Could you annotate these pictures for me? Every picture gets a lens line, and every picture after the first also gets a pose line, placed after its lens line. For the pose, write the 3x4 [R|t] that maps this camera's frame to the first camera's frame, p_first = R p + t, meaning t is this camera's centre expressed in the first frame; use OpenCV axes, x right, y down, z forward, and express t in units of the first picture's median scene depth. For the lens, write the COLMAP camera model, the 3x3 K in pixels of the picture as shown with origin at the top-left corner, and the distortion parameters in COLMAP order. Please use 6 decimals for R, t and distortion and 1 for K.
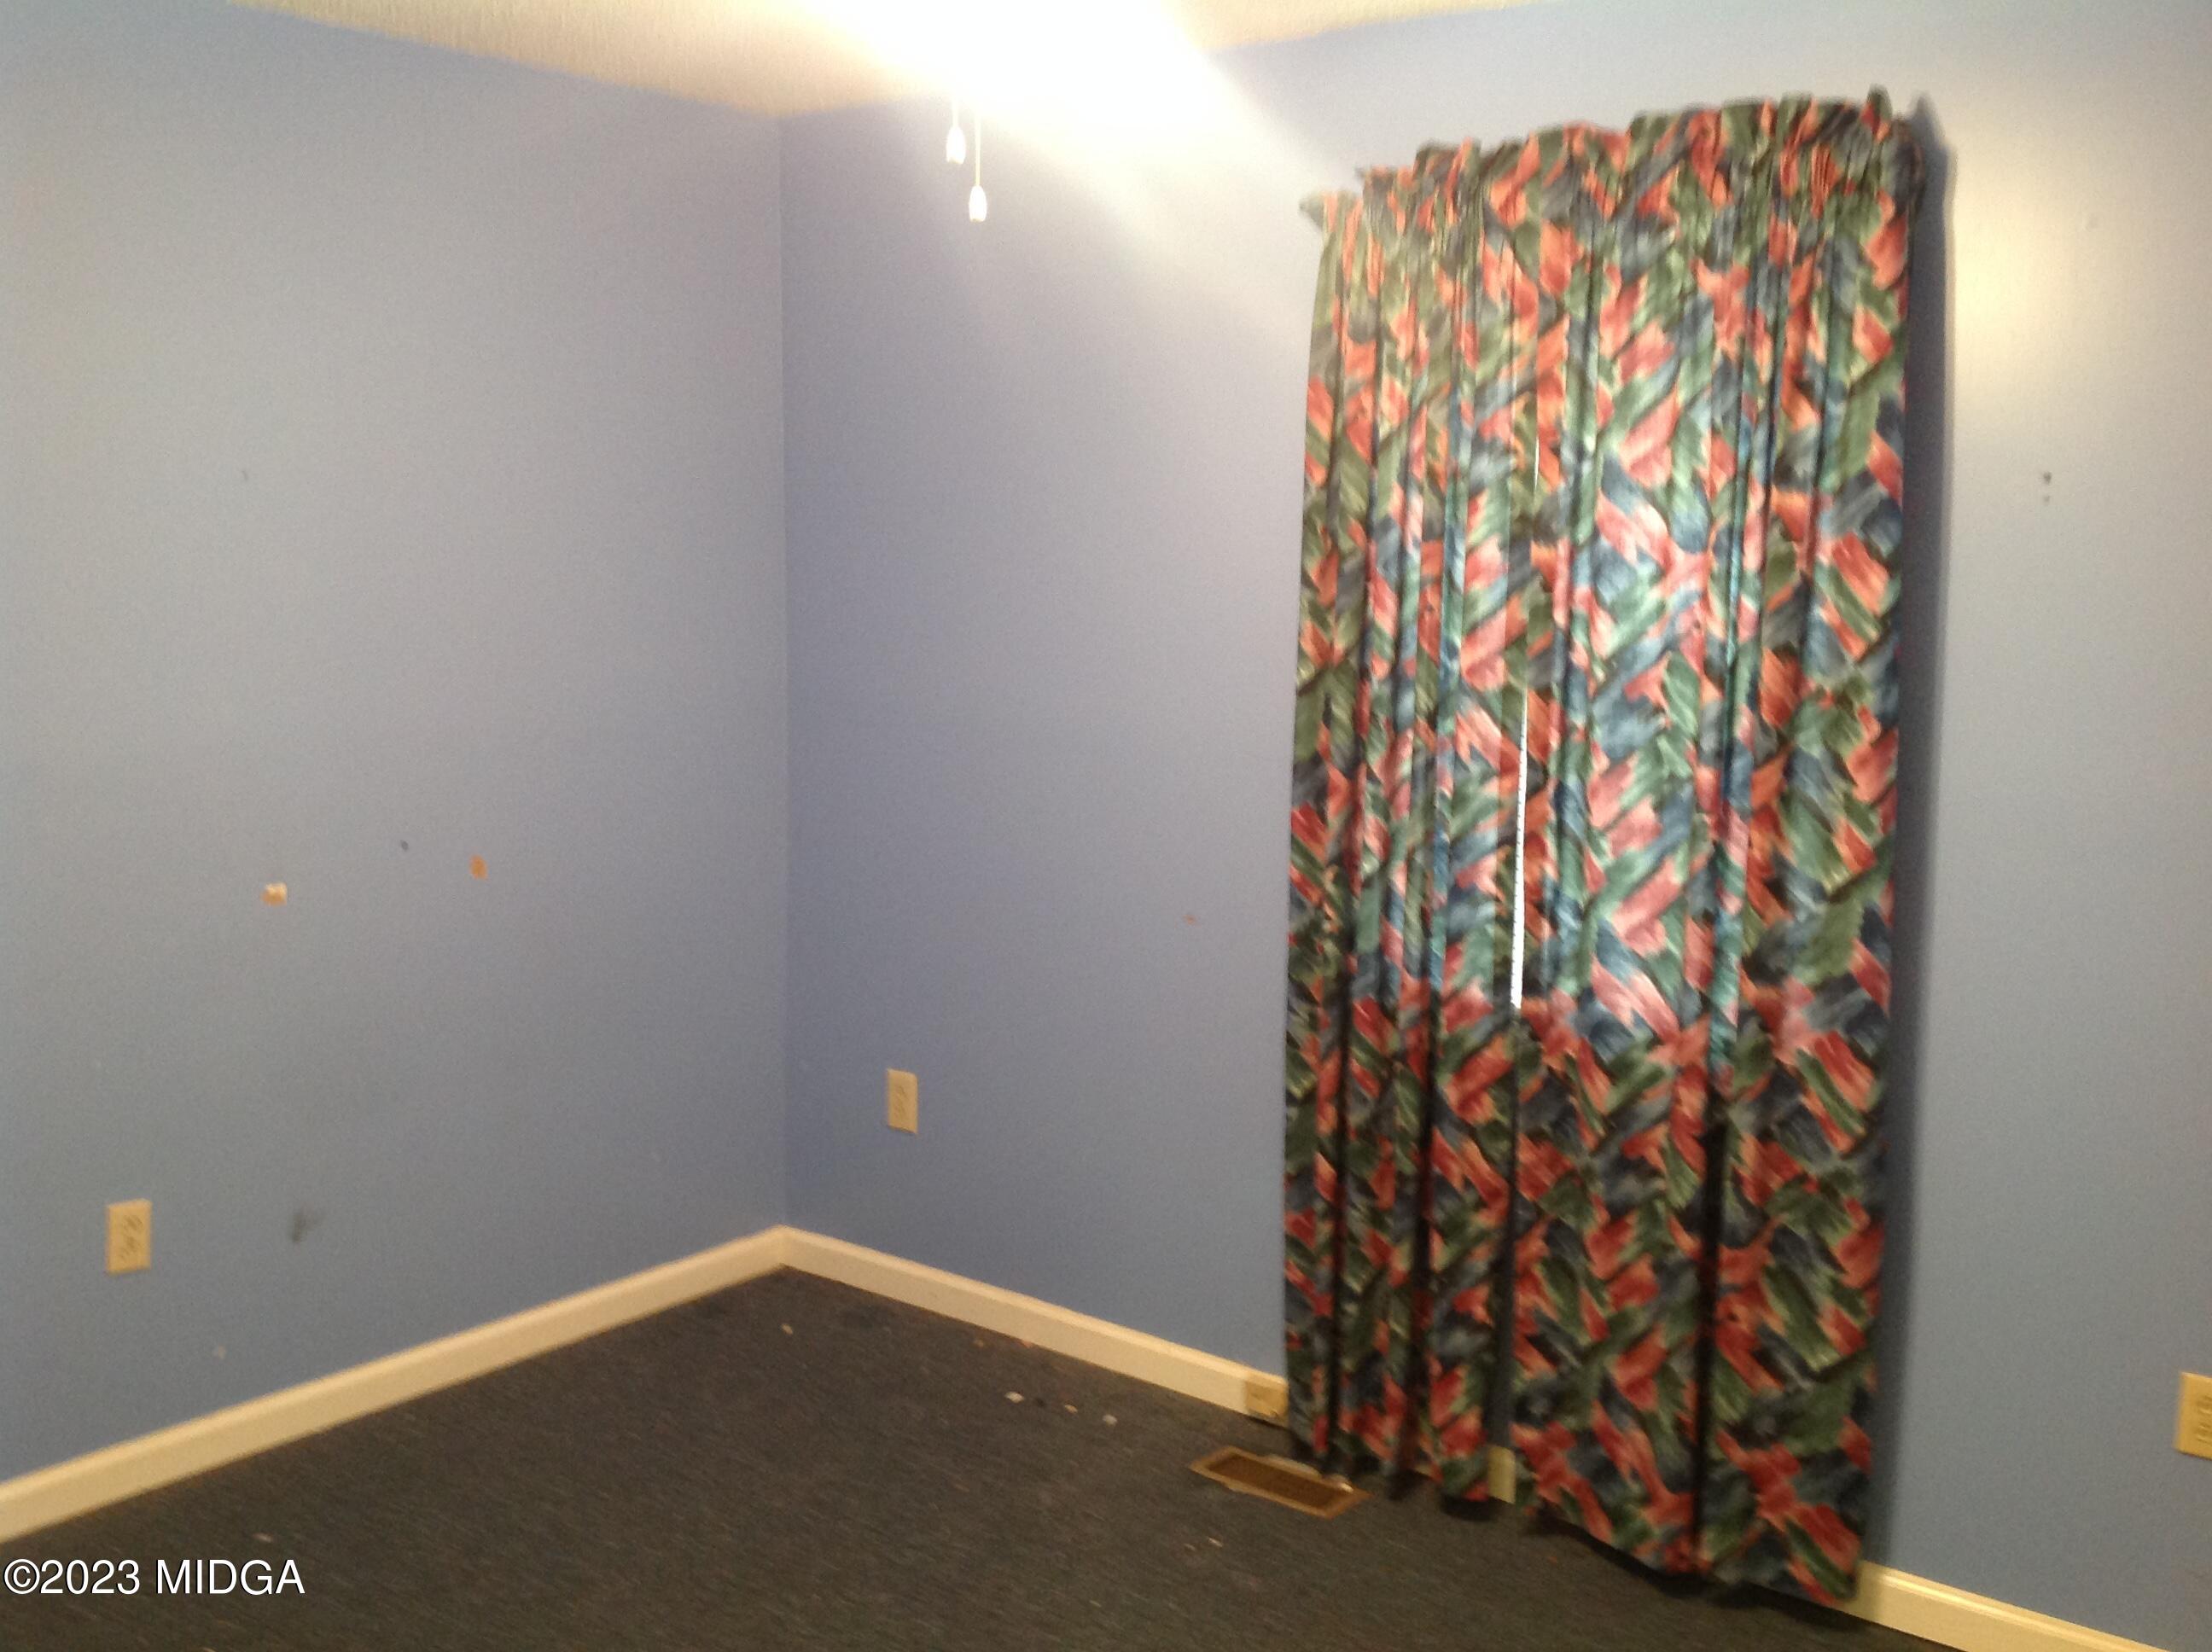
lens RADIAL K [[2164.4, 0, 1116.1], [0, 2164.4, 813.8], [0, 0, 1]] dist [0.269571, -0.613604]
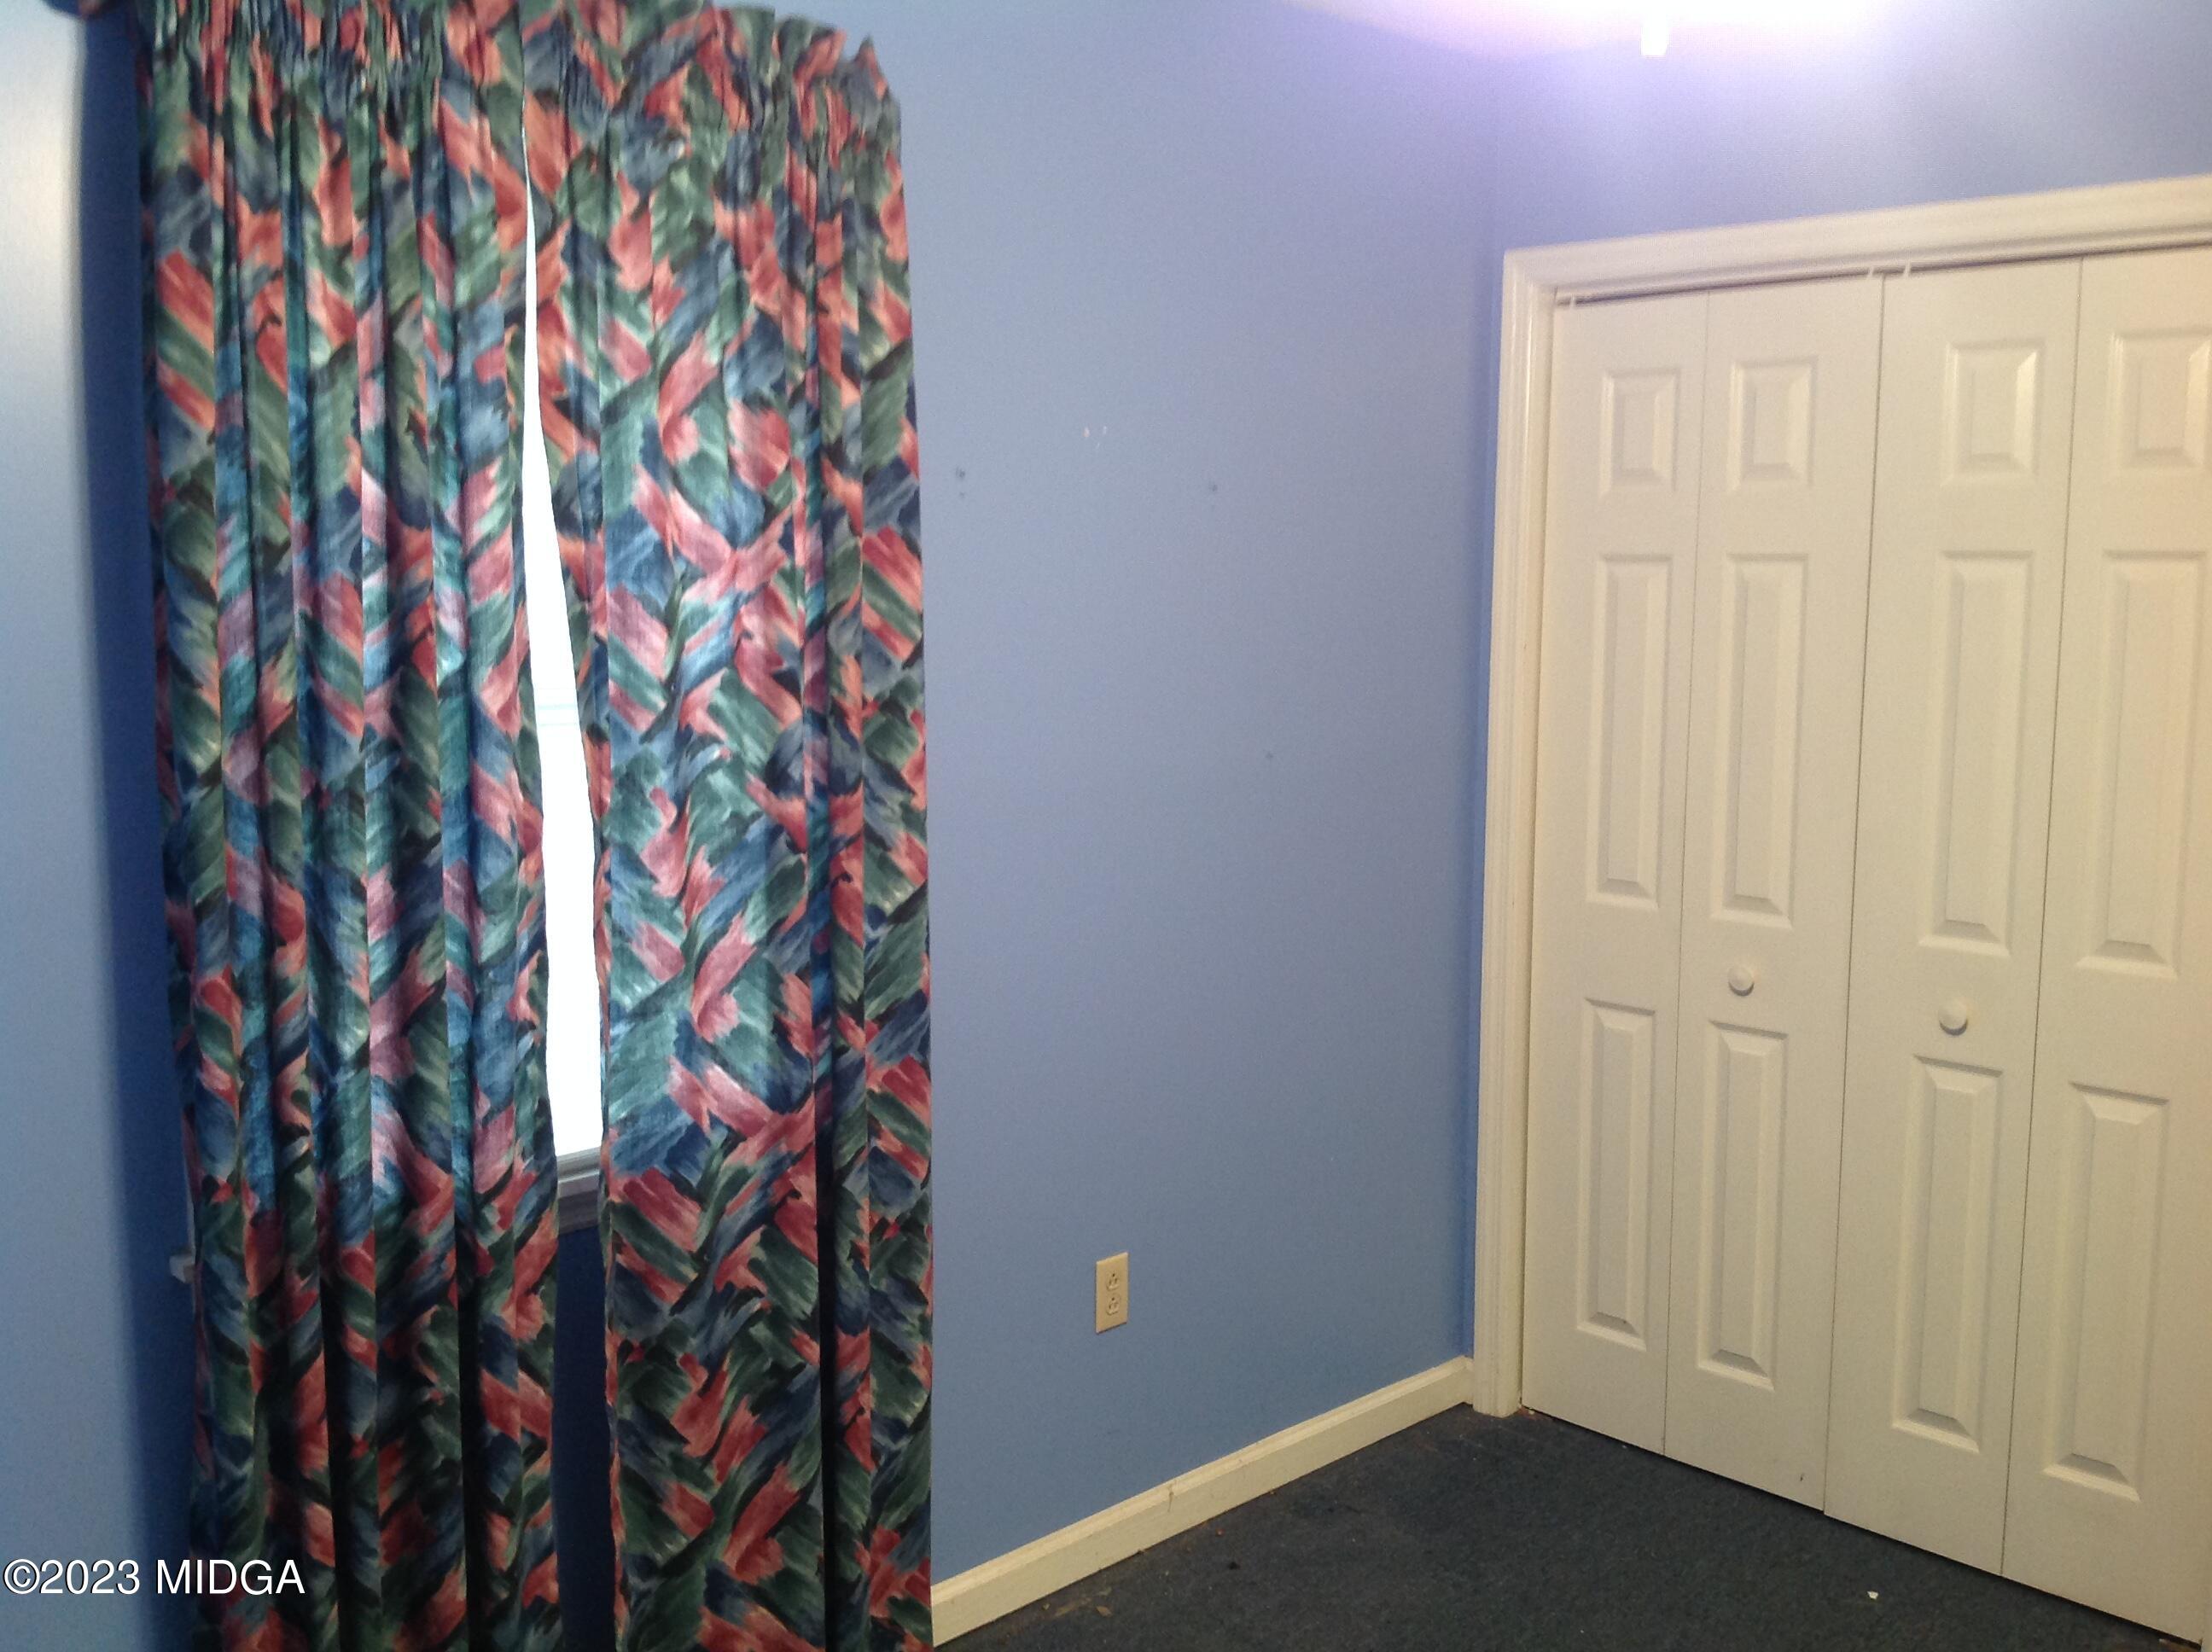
lens RADIAL K [[2164.4, 0, 1116.1], [0, 2164.4, 813.8], [0, 0, 1]] dist [0.269571, -0.613604]
pose [[0.137578, -0.132895, 0.981535, -0.537625], [0.120459, 0.985848, 0.116594, -0.097292], [-0.983139, 0.102194, 0.151640, 0.736607]]
